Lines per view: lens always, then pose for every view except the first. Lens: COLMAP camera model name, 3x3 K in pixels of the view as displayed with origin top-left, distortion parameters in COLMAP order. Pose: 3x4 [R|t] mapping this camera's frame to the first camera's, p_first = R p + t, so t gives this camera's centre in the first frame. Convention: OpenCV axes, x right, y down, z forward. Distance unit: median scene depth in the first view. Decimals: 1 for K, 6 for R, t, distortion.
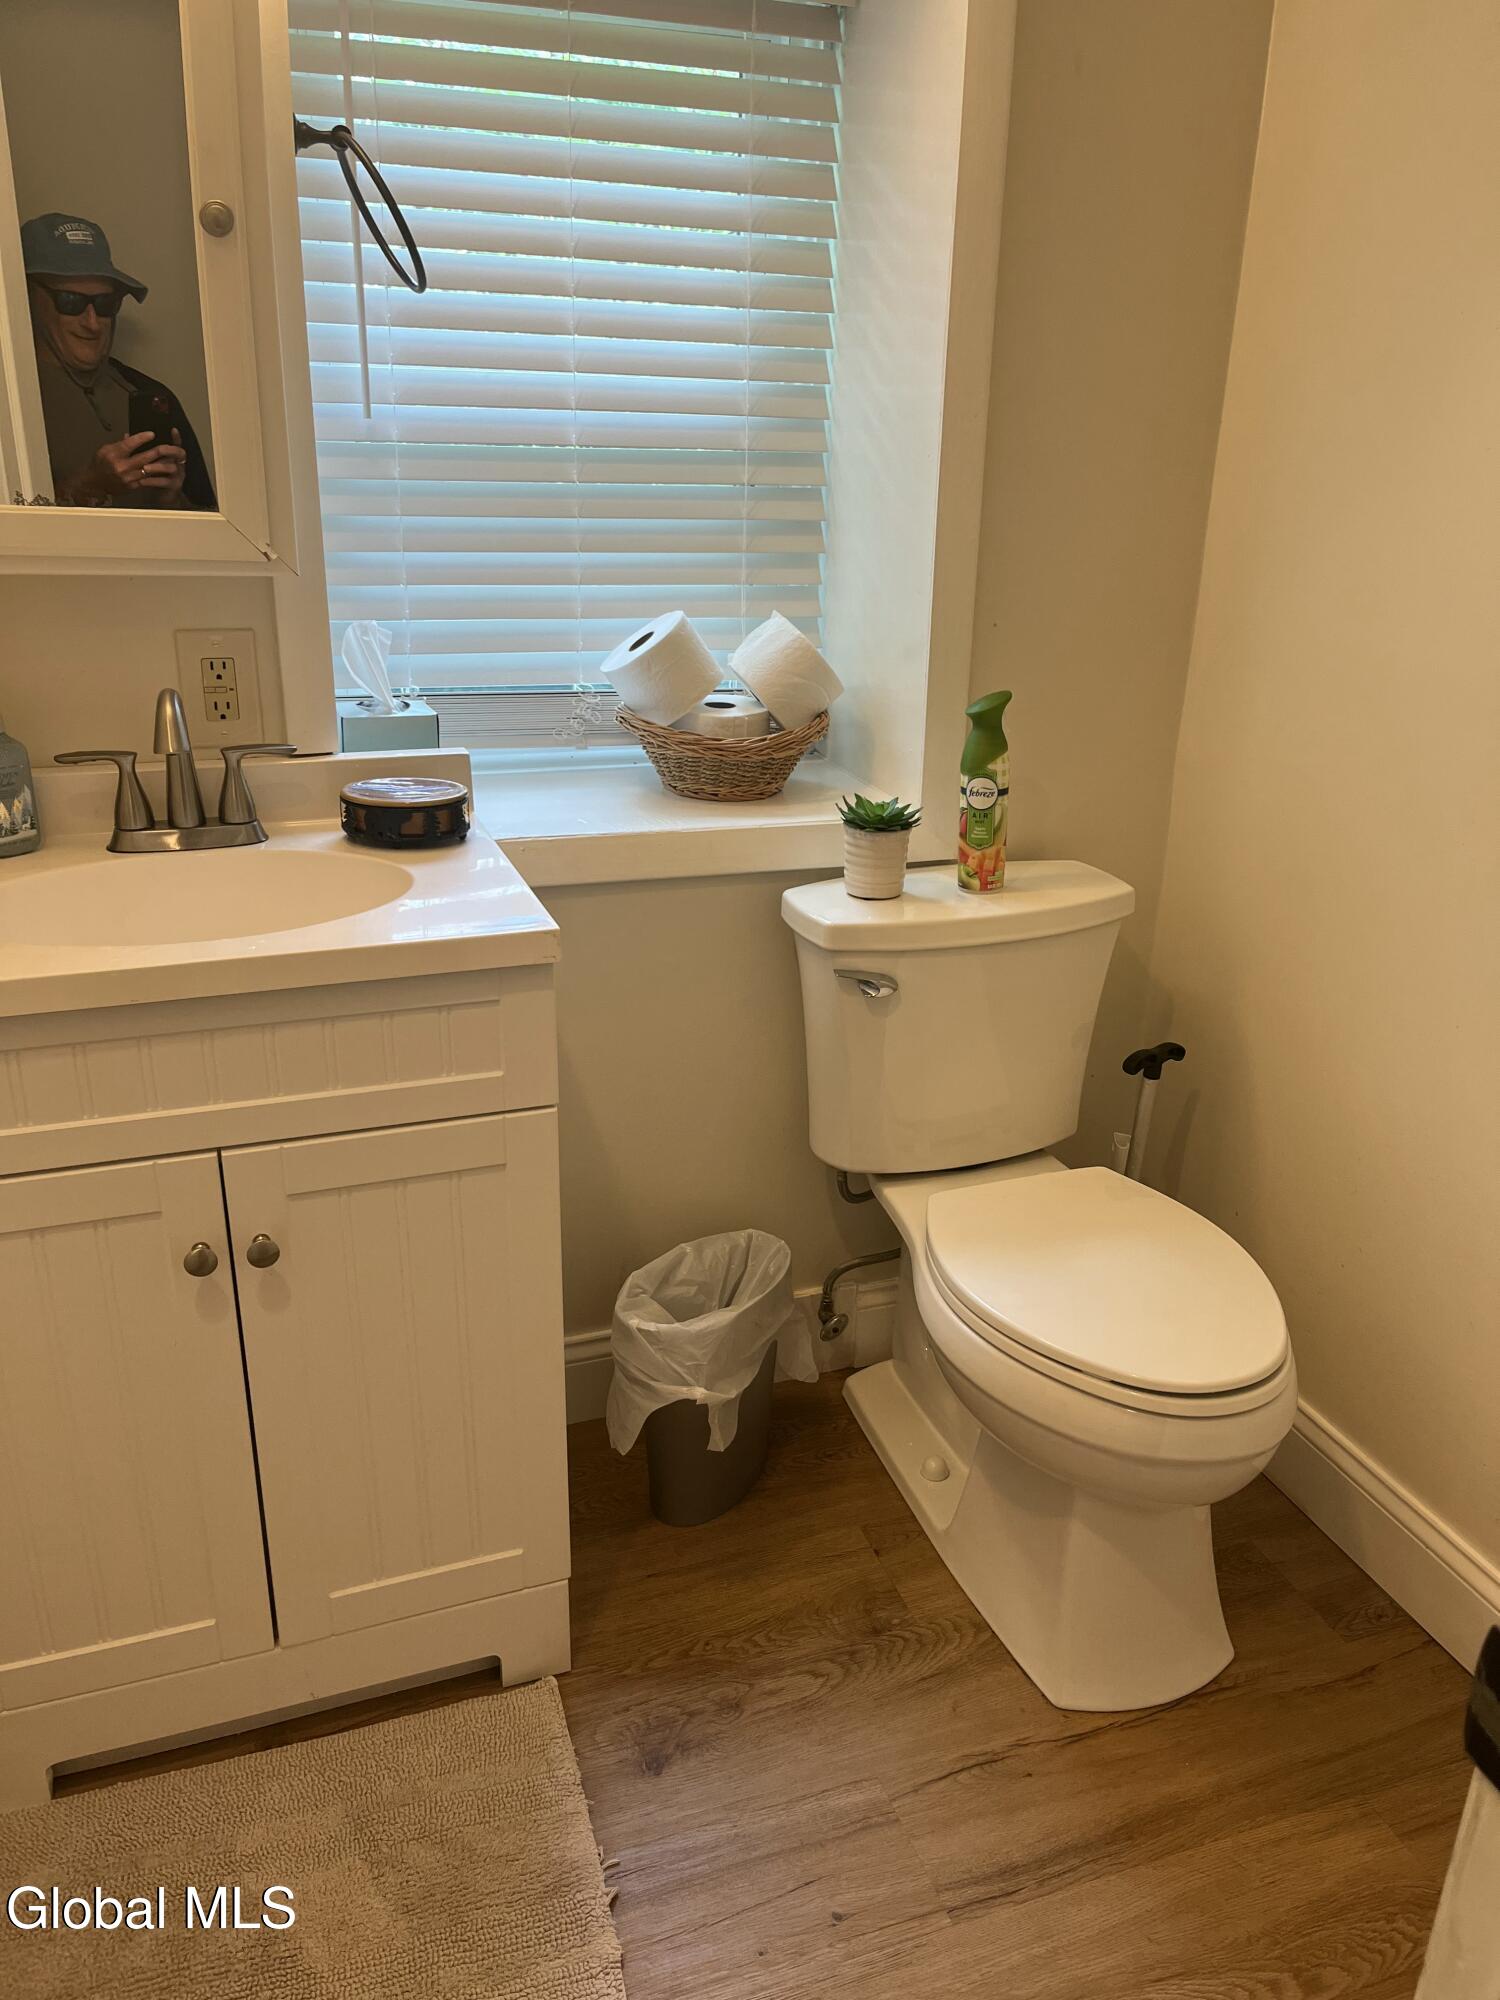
lens RADIAL K [[1527.5, 0, 750.7], [0, 1527.5, 1004.7], [0, 0, 1]] dist [-0.005760, -0.003439]
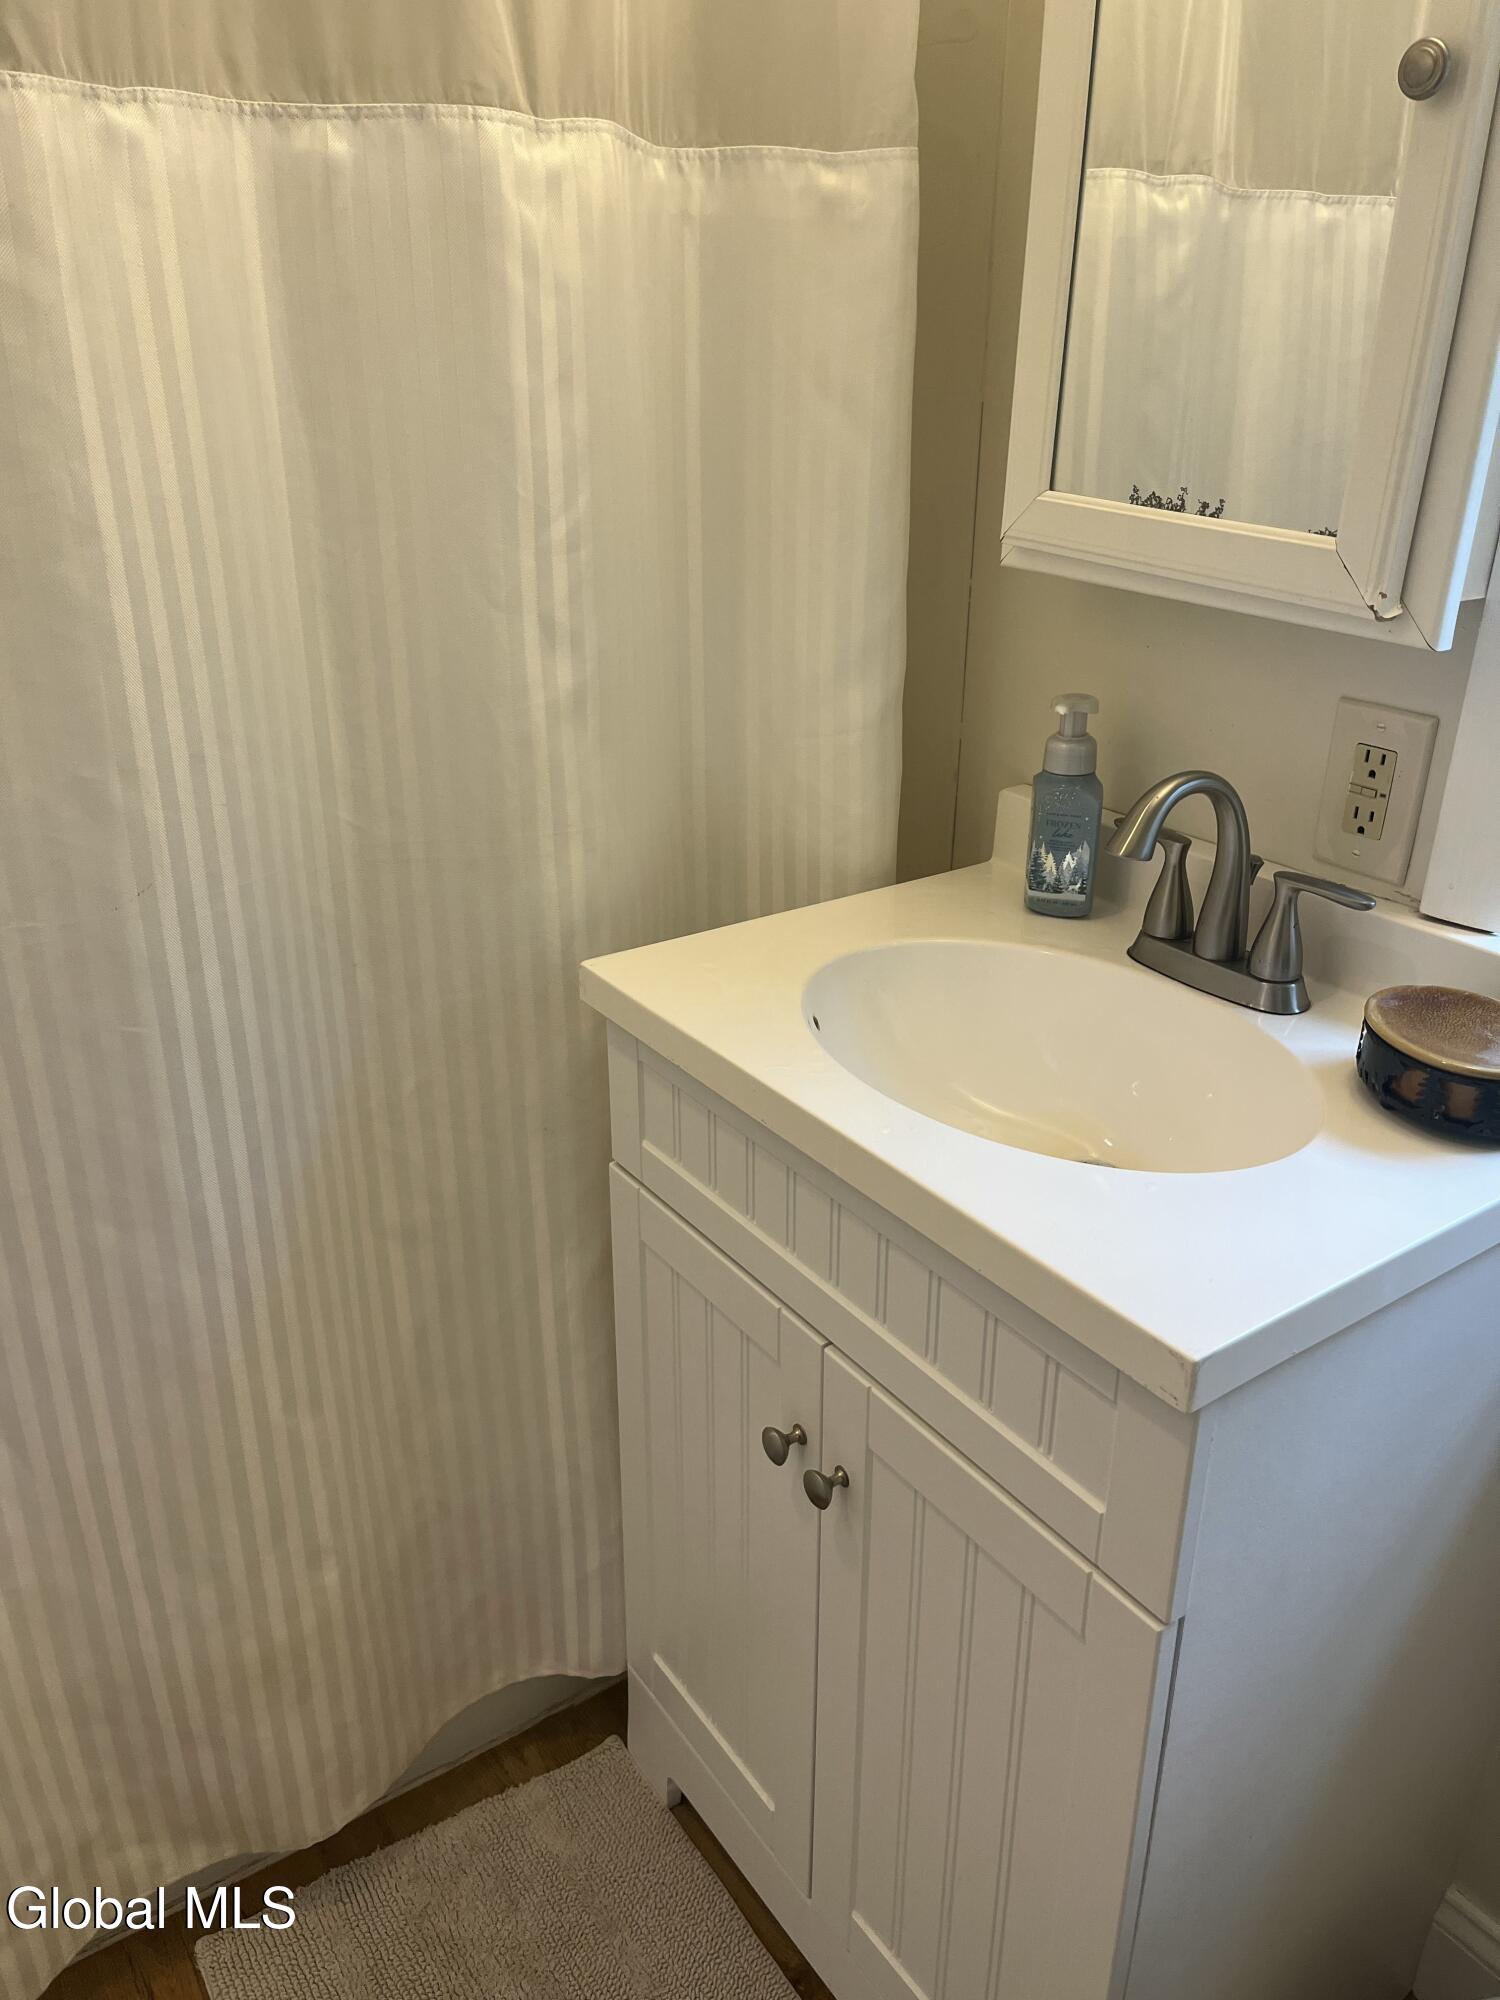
lens RADIAL K [[1527.5, 0, 752.3], [0, 1527.5, 990.9], [0, 0, 1]] dist [-0.005760, -0.003439]
pose [[0.277640, 0.363732, -0.889166, 0.228738], [-0.342628, 0.902178, 0.262070, -0.222265], [0.897509, 0.231892, 0.375105, 0.544480]]
